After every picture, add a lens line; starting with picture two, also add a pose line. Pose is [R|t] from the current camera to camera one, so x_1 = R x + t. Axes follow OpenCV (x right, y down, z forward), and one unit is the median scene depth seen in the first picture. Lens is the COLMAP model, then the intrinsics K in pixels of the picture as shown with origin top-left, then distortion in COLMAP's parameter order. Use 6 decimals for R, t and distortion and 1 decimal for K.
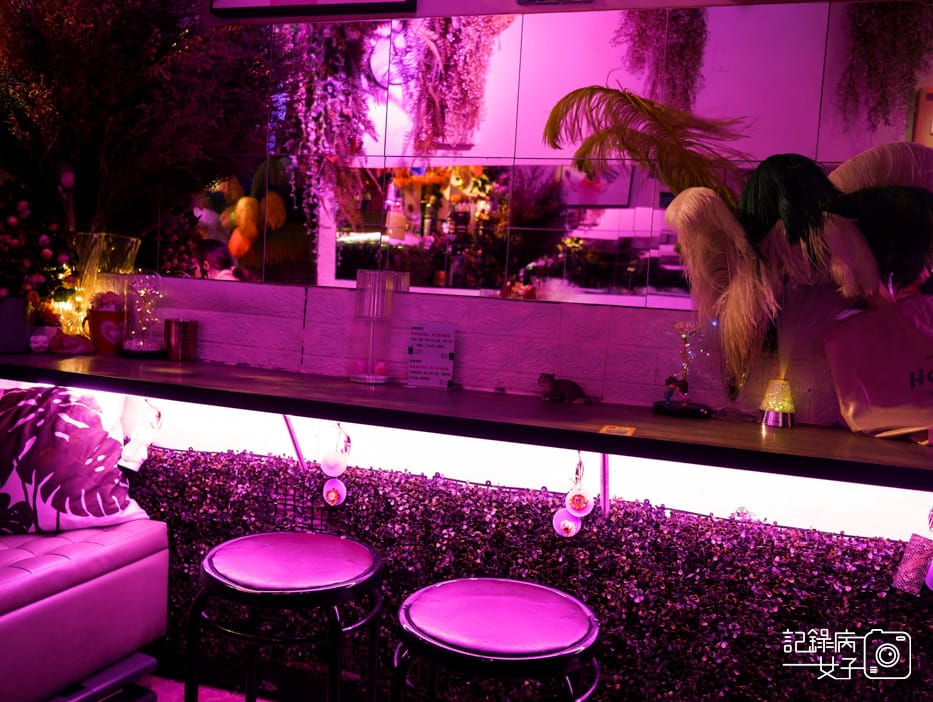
lens RADIAL K [[821.7, 0, 466.5], [0, 821.7, 351.0], [0, 0, 1]] dist [-0.033643, 0.019192]
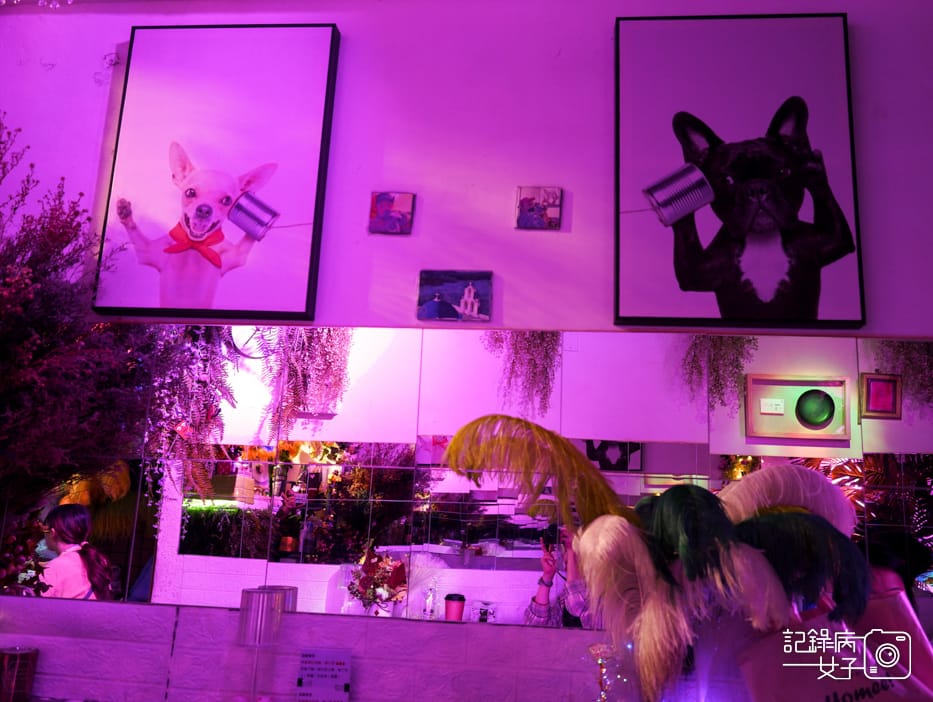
lens RADIAL K [[814.6, 0, 466.5], [0, 814.6, 351.0], [0, 0, 1]] dist [-0.008158, 0.007170]
pose [[0.978995, 0.027171, 0.202065, -0.073285], [0.030603, 0.960268, -0.277395, -0.088214], [-0.201574, 0.277752, 0.939266, 0.031072]]
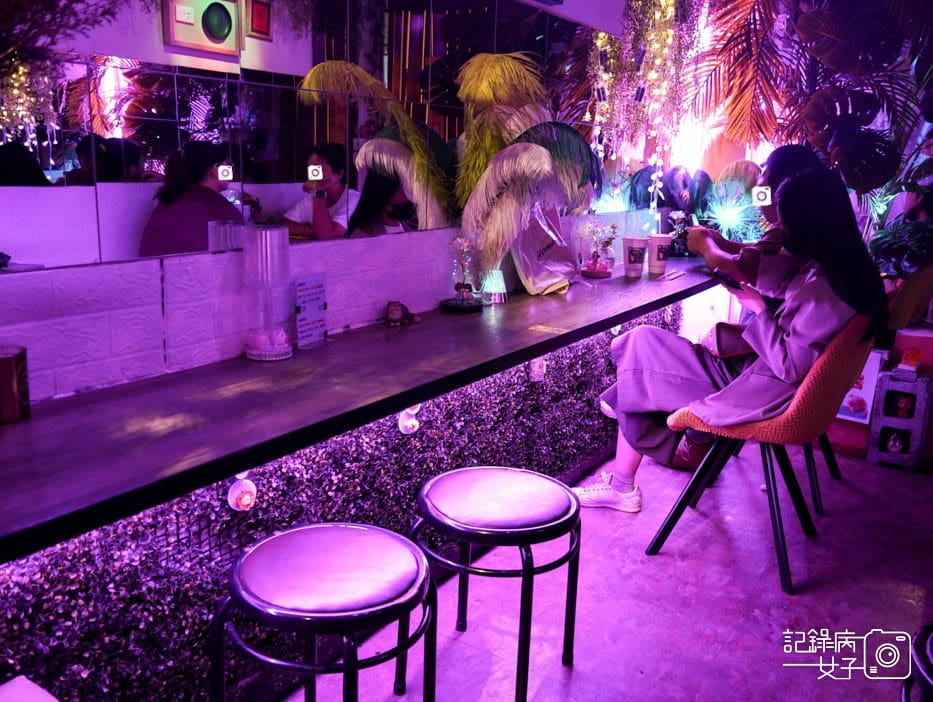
lens RADIAL K [[821.7, 0, 466.5], [0, 821.7, 351.0], [0, 0, 1]] dist [-0.033643, 0.019192]
pose [[0.226487, -0.271495, 0.935411, -0.819214], [0.052066, 0.962369, 0.266713, -0.175194], [-0.972622, -0.011704, 0.232100, 0.556171]]
